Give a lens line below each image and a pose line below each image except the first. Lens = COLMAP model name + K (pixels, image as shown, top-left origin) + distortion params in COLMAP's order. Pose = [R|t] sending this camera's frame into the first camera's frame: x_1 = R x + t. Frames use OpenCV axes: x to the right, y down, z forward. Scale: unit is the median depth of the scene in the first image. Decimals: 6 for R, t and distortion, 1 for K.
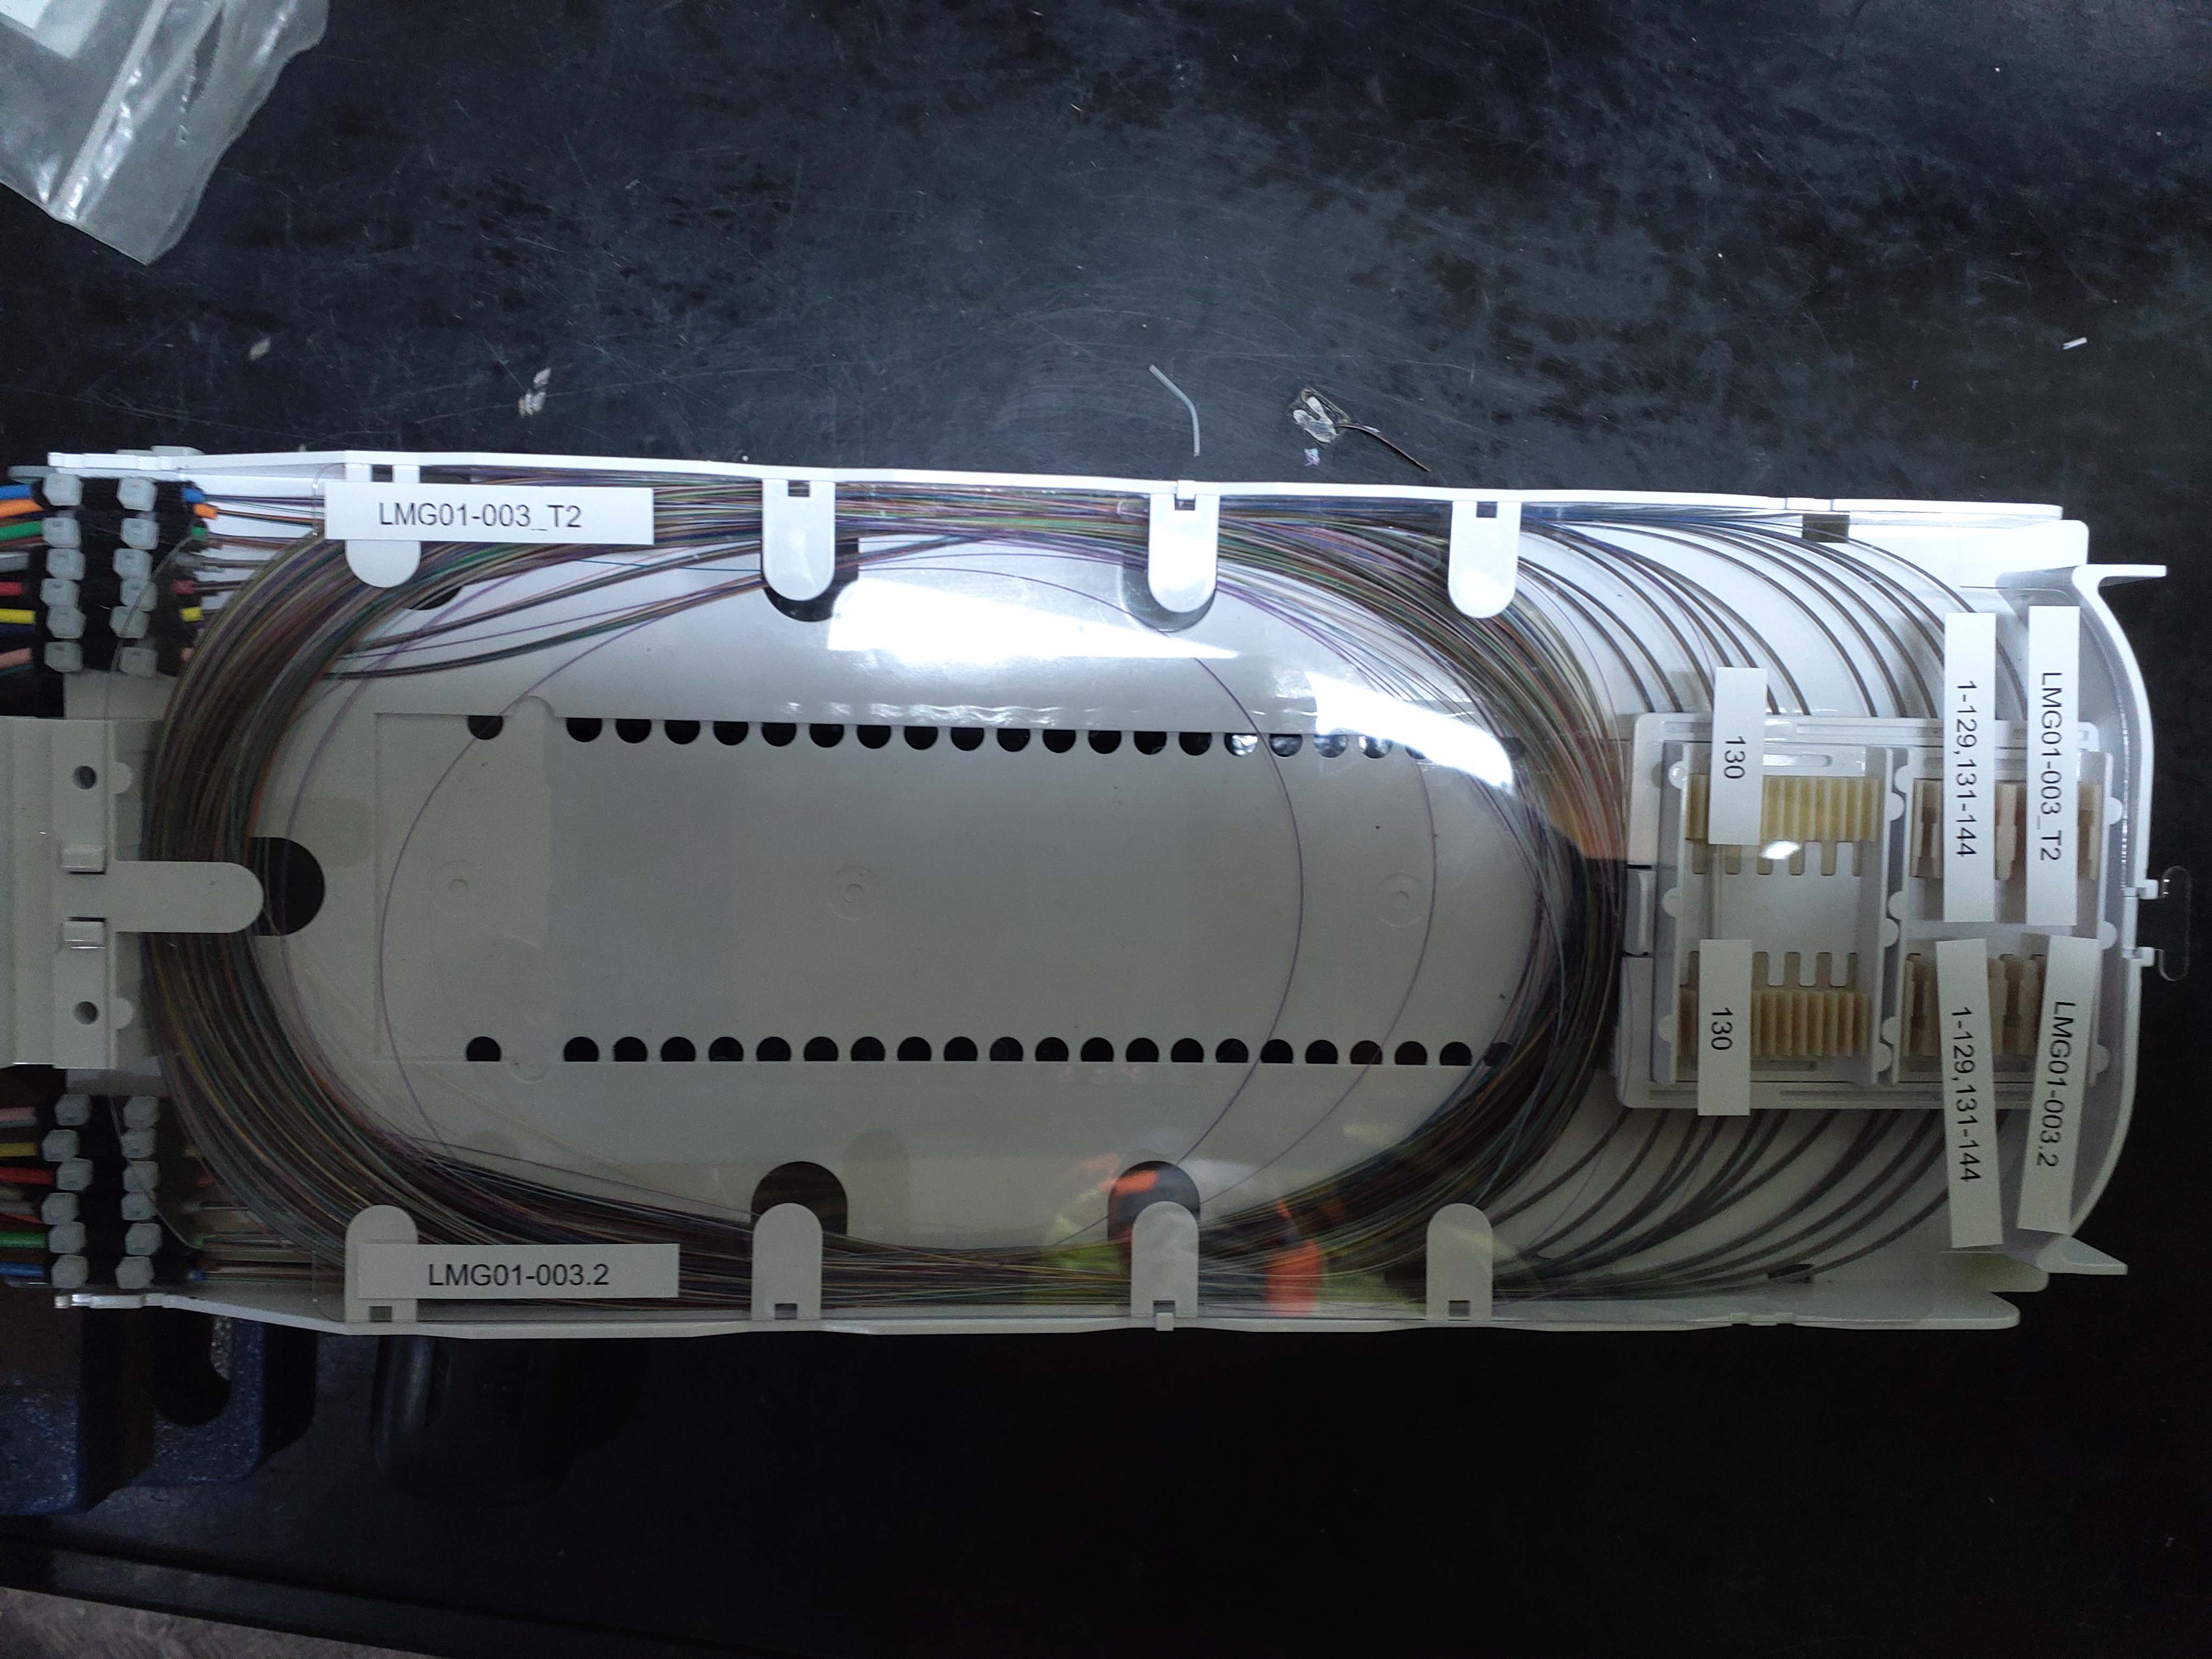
lens RADIAL K [[1789.8, 0, 1106.0], [0, 1789.8, 829.5], [0, 0, 1]] dist [-0.001767, -0.000375]
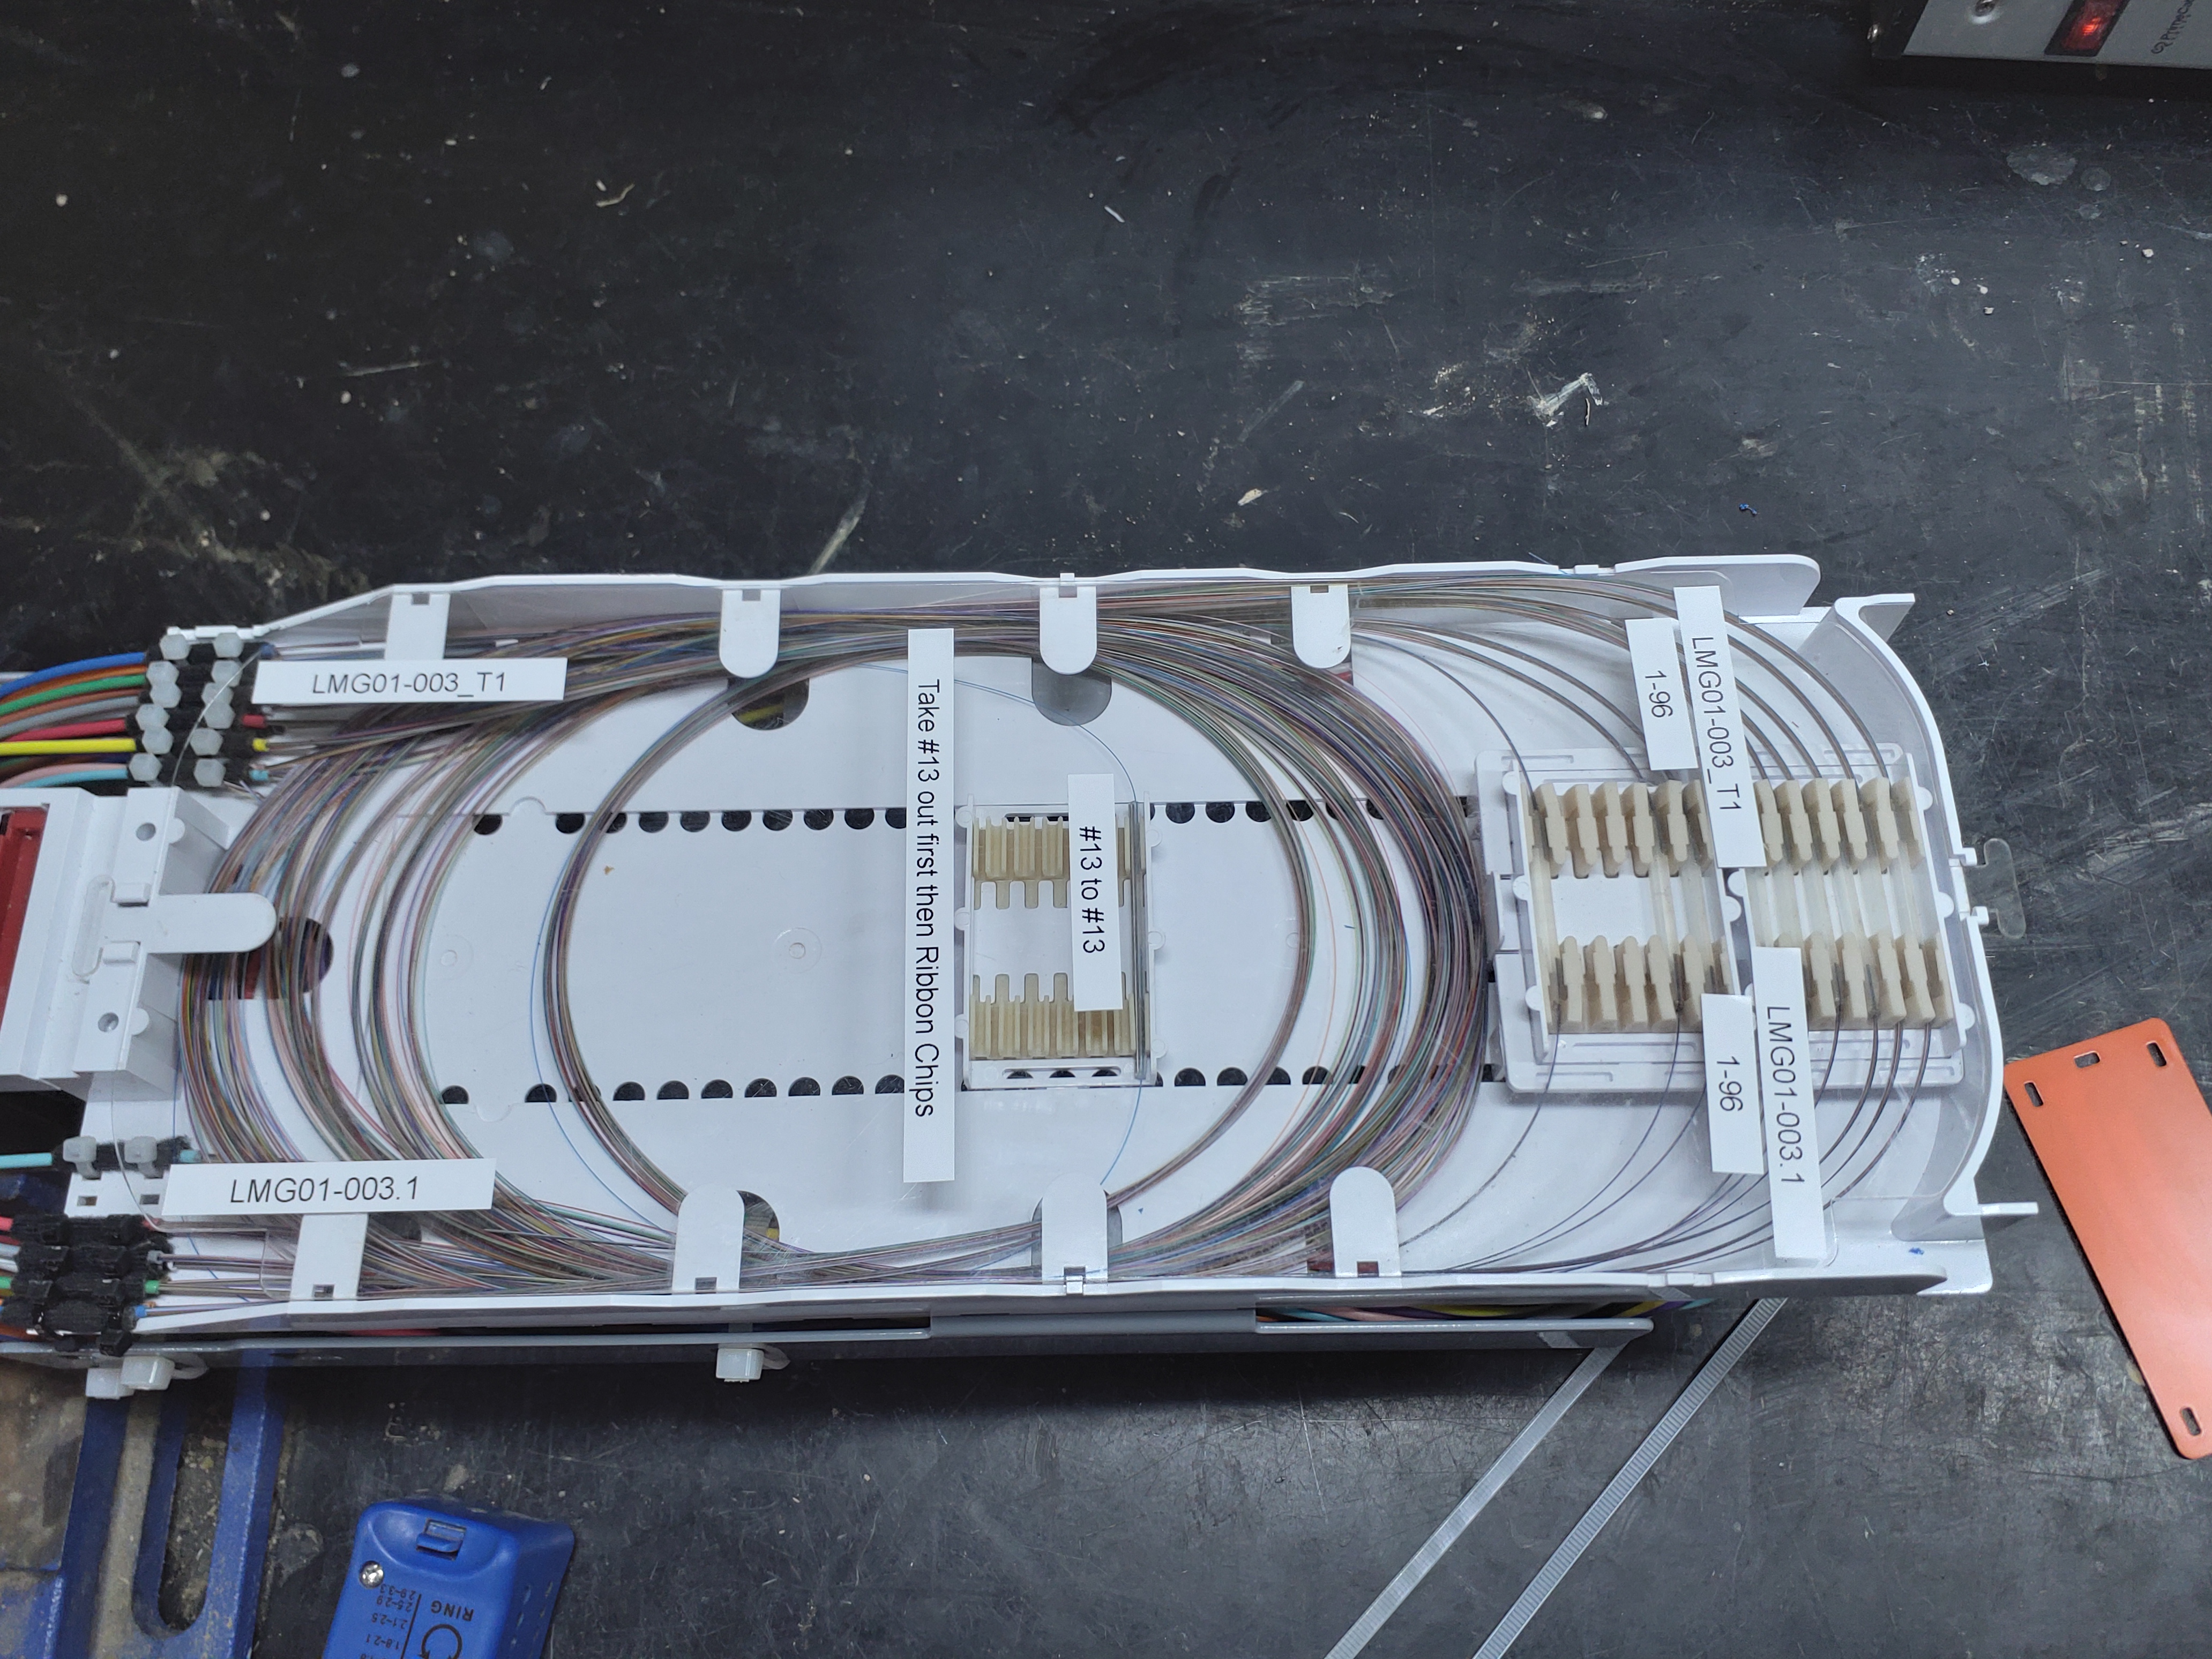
lens RADIAL K [[1789.8, 0, 1106.0], [0, 1789.8, 829.5], [0, 0, 1]] dist [-0.001767, -0.000375]
pose [[0.996627, -0.061935, -0.053843, 0.124507], [0.034521, 0.911600, -0.409625, 0.458505], [0.074453, 0.406385, 0.910663, -0.034877]]
